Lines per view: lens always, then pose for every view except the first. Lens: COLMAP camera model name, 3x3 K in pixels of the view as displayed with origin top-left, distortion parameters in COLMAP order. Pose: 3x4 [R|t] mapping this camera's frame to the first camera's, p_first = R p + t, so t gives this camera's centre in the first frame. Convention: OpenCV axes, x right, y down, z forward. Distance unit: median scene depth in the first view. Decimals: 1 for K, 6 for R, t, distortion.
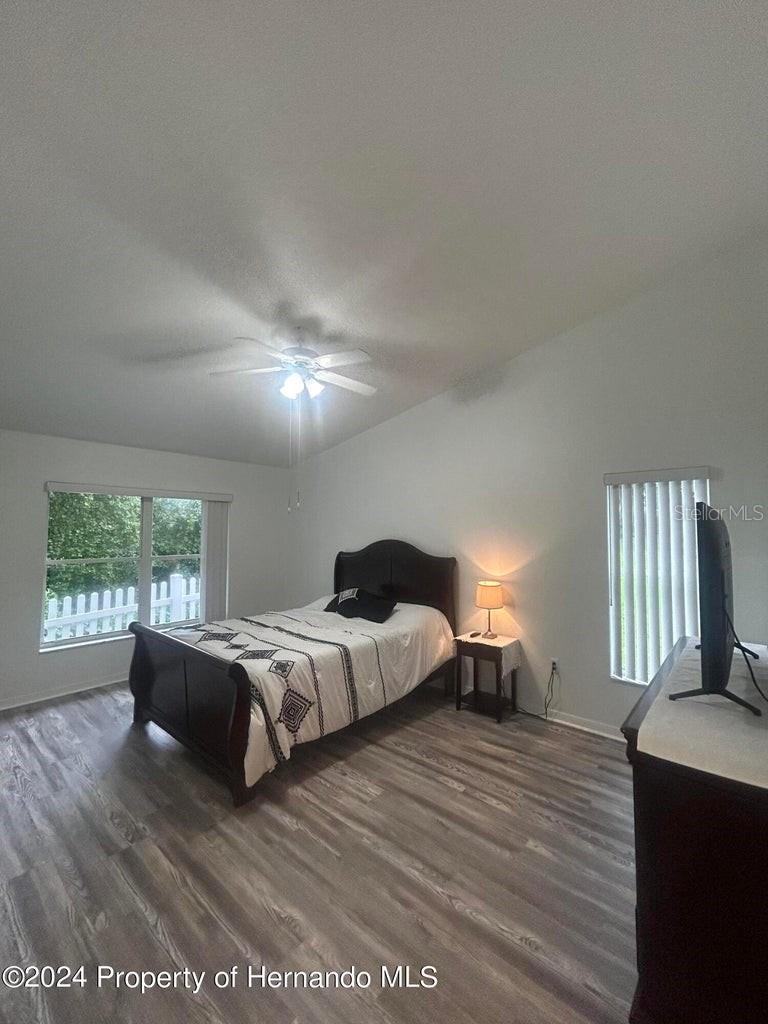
lens RADIAL K [[415.6, 0, 380.6], [0, 415.6, 509.8], [0, 0, 1]] dist [-0.002642, 0.000396]
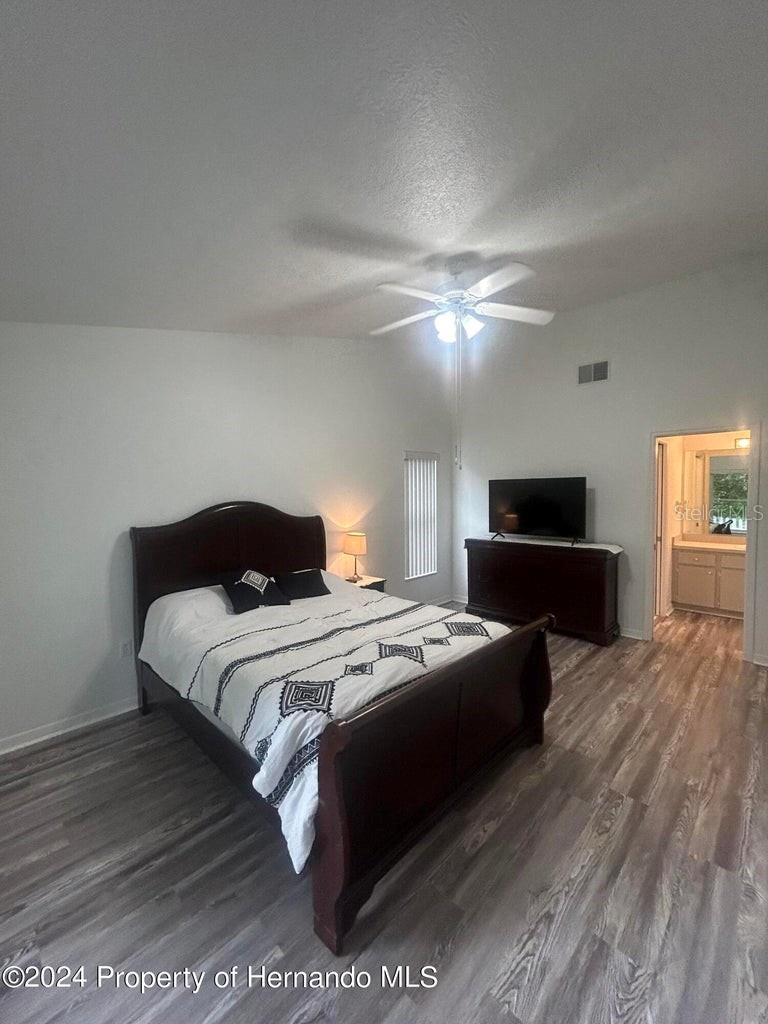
lens RADIAL K [[415.6, 0, 384.0], [0, 415.6, 507.7], [0, 0, 1]] dist [-0.002642, 0.000396]
pose [[0.063333, -0.049358, 0.996771, -1.624177], [-0.029358, 0.998252, 0.051296, 0.070354], [-0.997561, -0.032512, 0.061773, 1.557002]]
